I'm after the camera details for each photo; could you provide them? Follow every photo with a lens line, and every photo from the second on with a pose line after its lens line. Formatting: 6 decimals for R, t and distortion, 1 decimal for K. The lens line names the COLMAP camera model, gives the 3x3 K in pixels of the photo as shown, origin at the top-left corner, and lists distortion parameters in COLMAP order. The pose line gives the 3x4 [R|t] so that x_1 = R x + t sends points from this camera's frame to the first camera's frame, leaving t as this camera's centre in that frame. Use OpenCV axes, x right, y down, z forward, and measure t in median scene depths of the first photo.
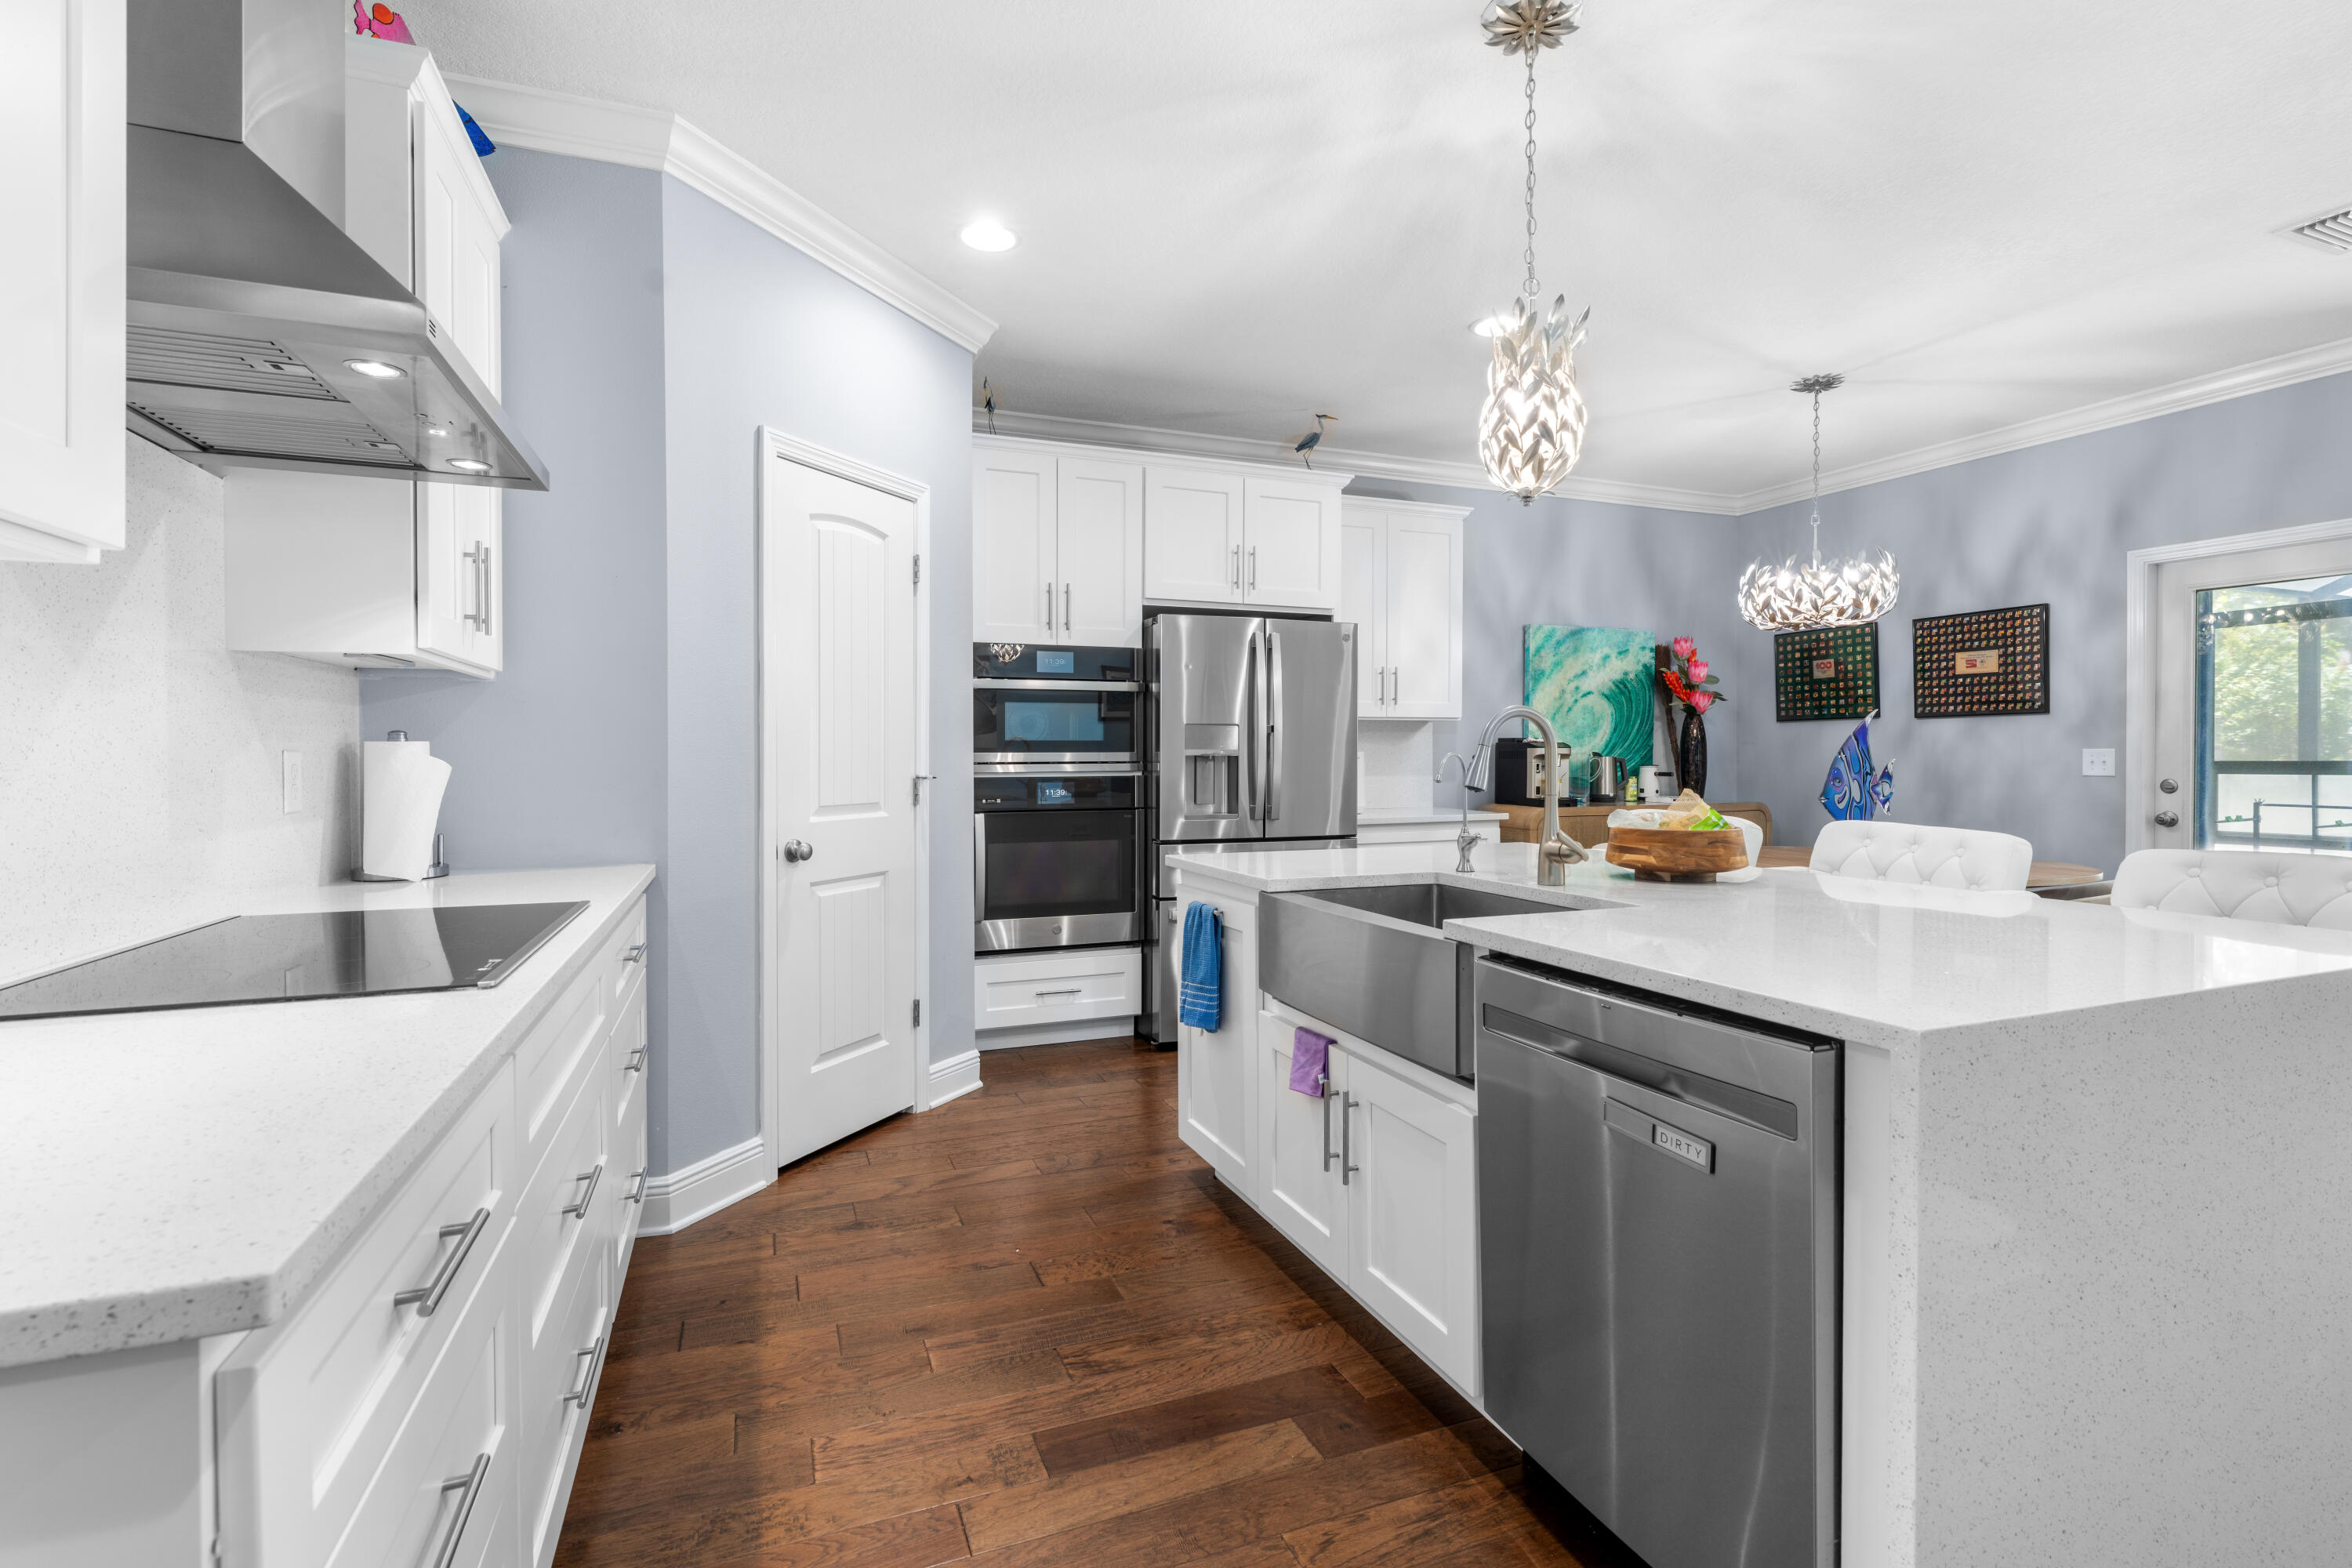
lens RADIAL K [[1059.4, 0, 1178.0], [0, 1059.4, 774.9], [0, 0, 1]] dist [0.002224, 0.000787]
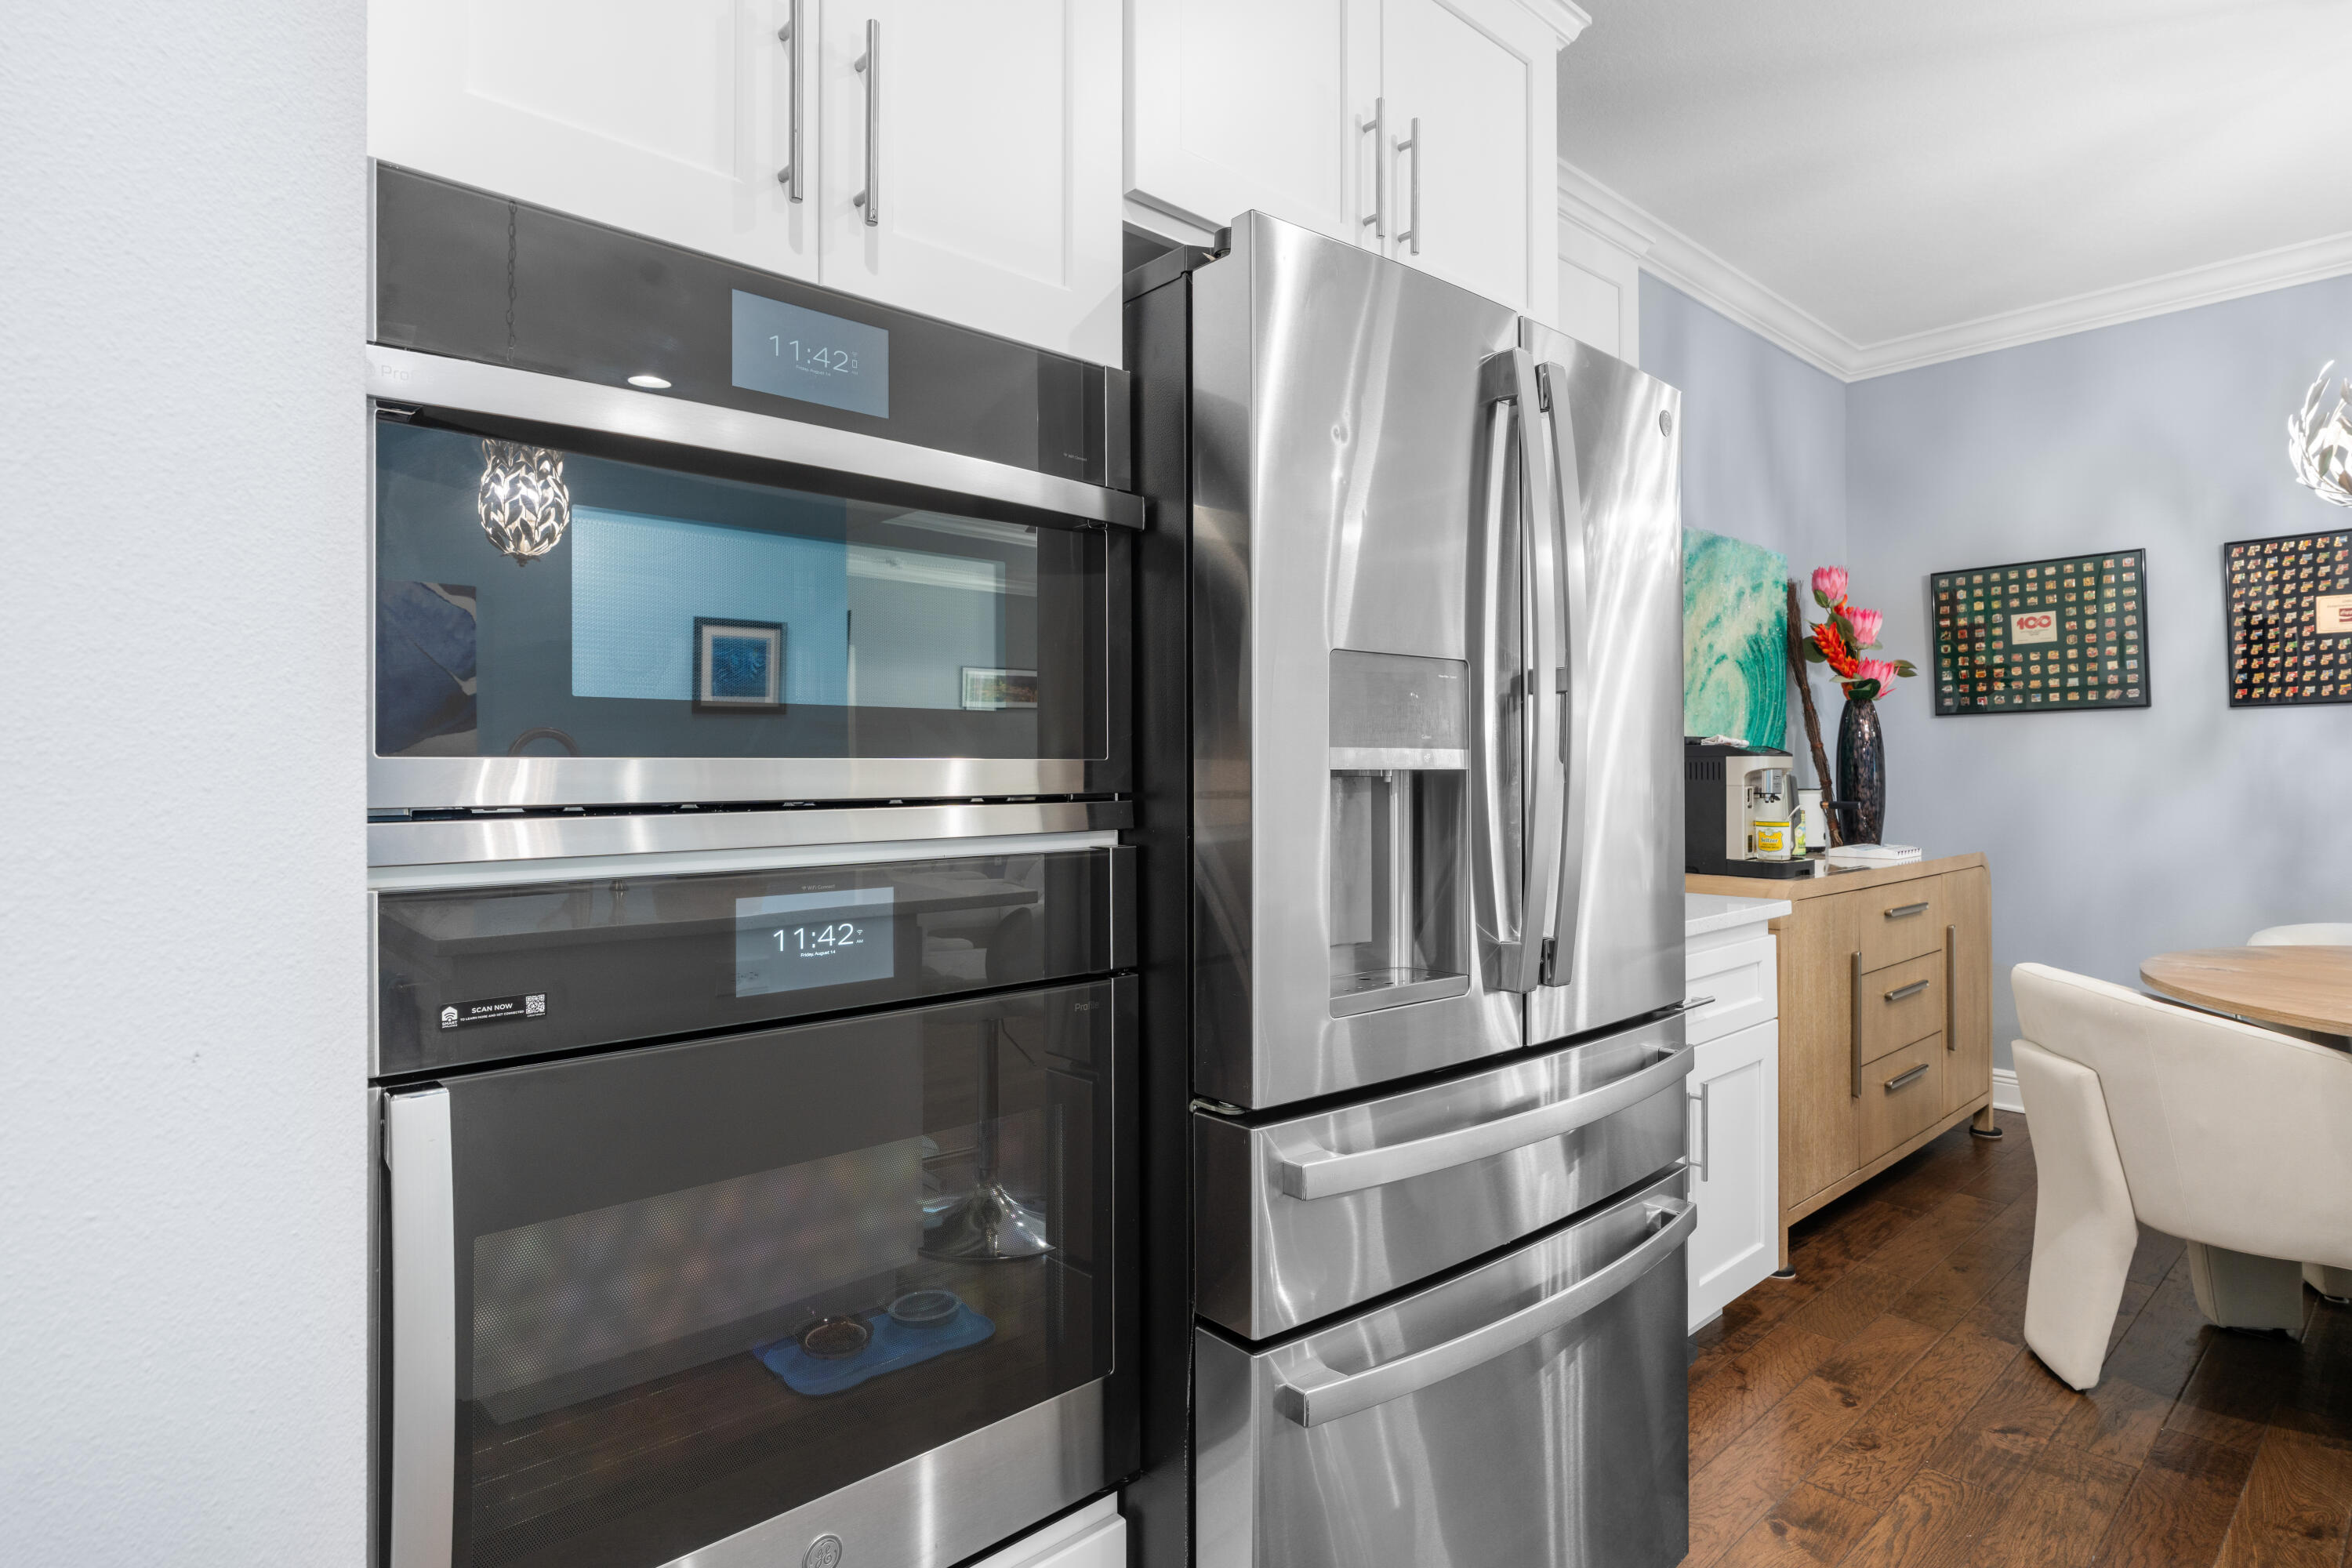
lens RADIAL K [[1204.7, 0, 1180.0], [0, 1204.7, 775.3], [0, 0, 1]] dist [0.029652, 0.000428]
pose [[0.931045, -0.003388, 0.364890, -0.107799], [0.010212, 0.999807, -0.016773, -0.009976], [-0.364763, 0.019343, 0.930900, 0.575227]]
